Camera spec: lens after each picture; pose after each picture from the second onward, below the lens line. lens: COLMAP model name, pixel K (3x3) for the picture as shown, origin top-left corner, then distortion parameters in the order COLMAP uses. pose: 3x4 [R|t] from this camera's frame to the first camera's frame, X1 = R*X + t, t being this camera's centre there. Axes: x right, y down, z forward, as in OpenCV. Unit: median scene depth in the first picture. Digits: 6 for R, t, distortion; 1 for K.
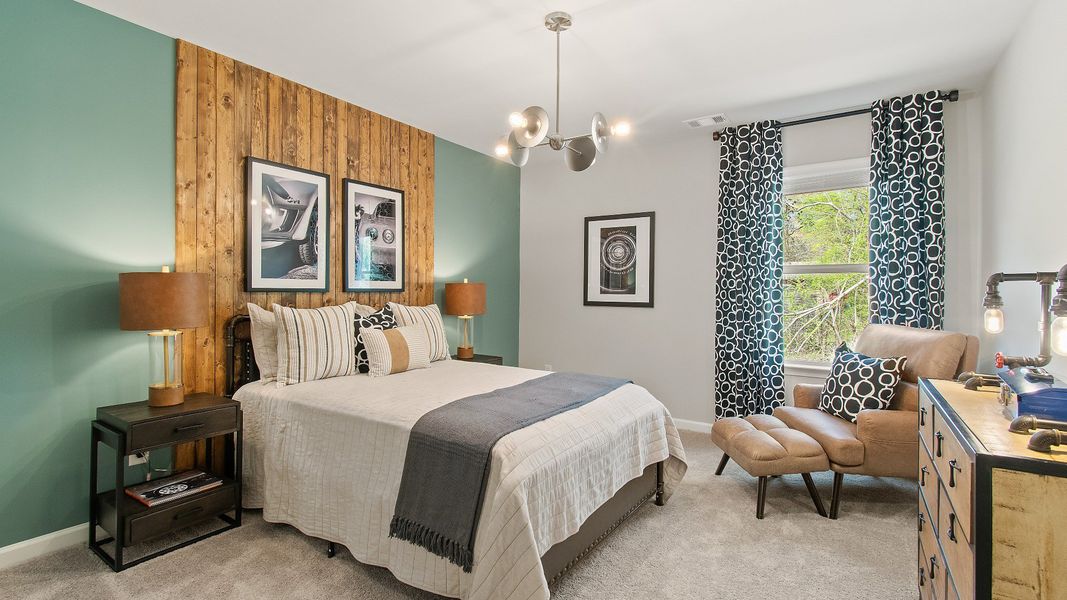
lens RADIAL K [[480.3, 0, 531.7], [0, 480.3, 295.1], [0, 0, 1]] dist [0.002027, -0.003150]
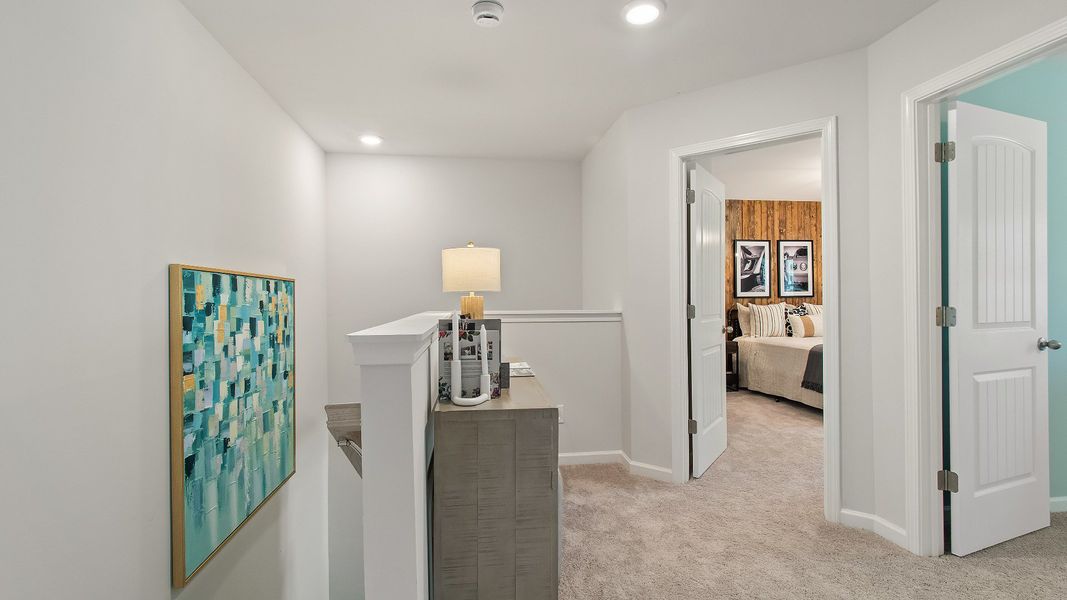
lens RADIAL K [[480.3, 0, 530.4], [0, 480.3, 298.6], [0, 0, 1]] dist [0.002027, -0.003150]
pose [[0.673918, -0.014286, -0.738668, 0.396099], [0.010606, 0.999897, -0.009661, 0.005682], [0.738730, -0.001324, 0.674001, -1.131111]]
